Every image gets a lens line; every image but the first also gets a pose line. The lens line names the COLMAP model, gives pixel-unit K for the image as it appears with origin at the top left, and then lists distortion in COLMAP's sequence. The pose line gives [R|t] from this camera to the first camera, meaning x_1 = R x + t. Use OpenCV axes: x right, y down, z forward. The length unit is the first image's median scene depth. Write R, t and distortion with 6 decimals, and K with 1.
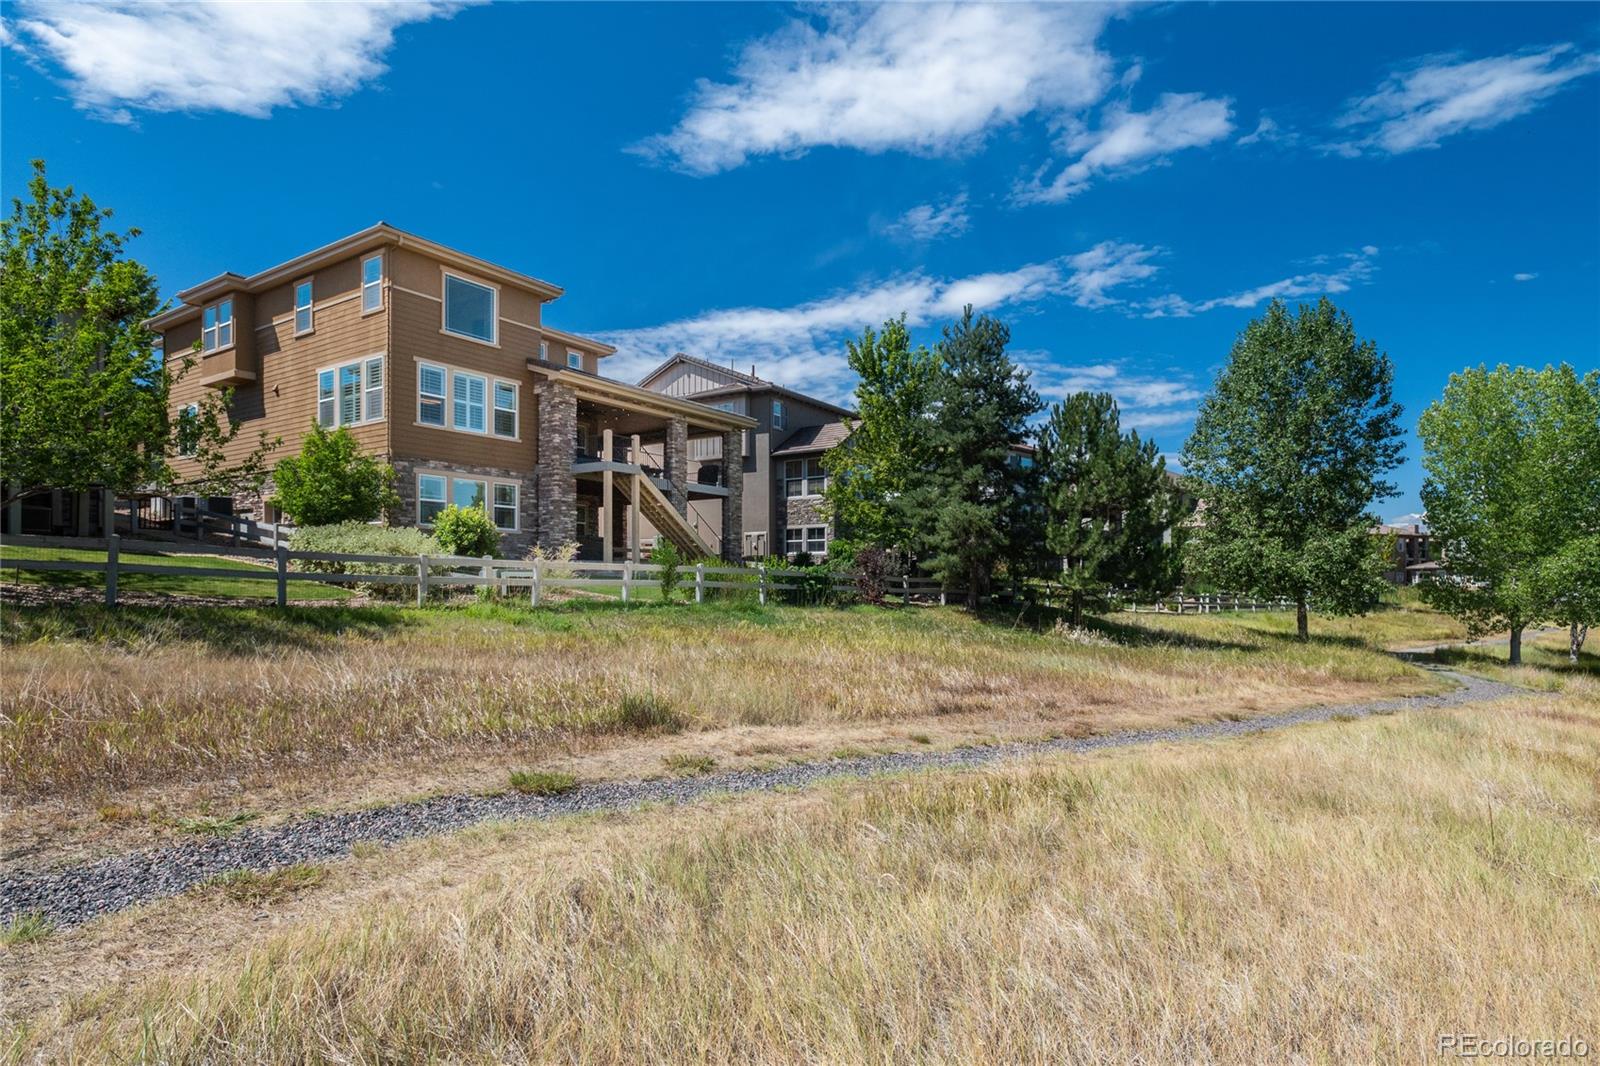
lens RADIAL K [[859.2, 0, 800.3], [0, 859.2, 507.0], [0, 0, 1]] dist [0.036118, 0.000223]
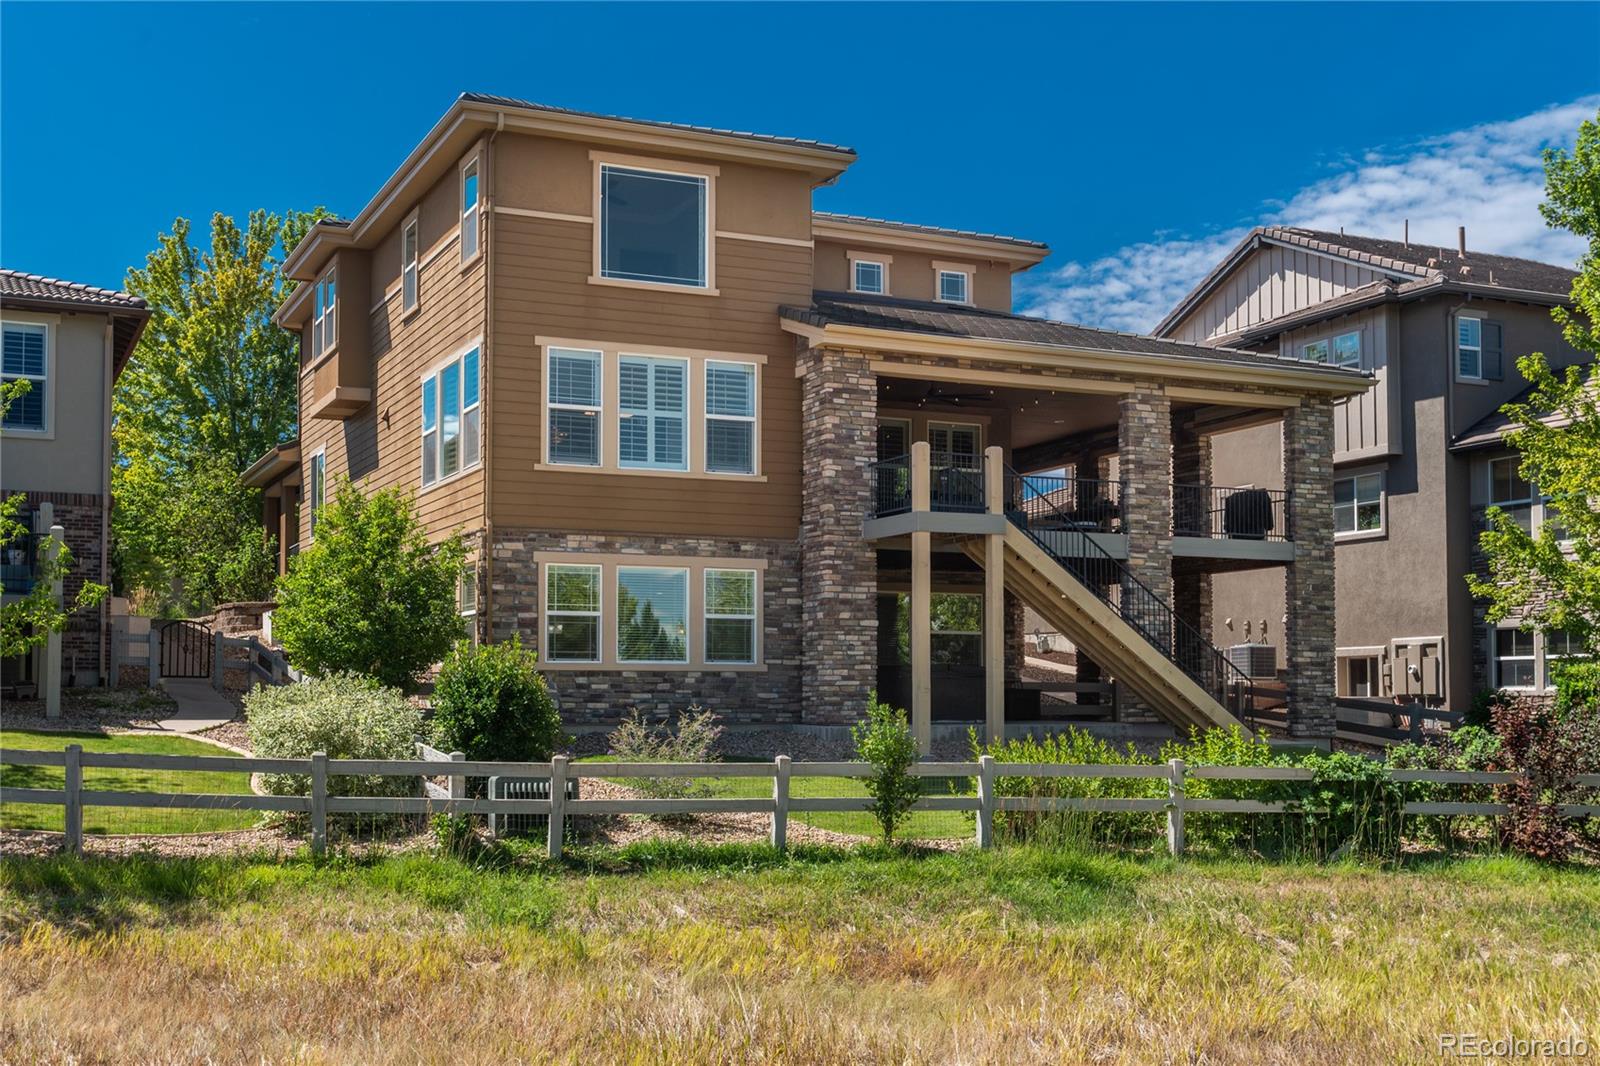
lens RADIAL K [[1823.2, 0, 800.0], [0, 1823.2, 533.0], [0, 0, 1]] dist [0.005264, 0.004926]
pose [[0.848973, -0.046081, -0.526424, 0.233430], [0.043957, 0.998896, -0.016548, -0.028287], [0.526605, -0.009092, 0.850061, 0.137356]]
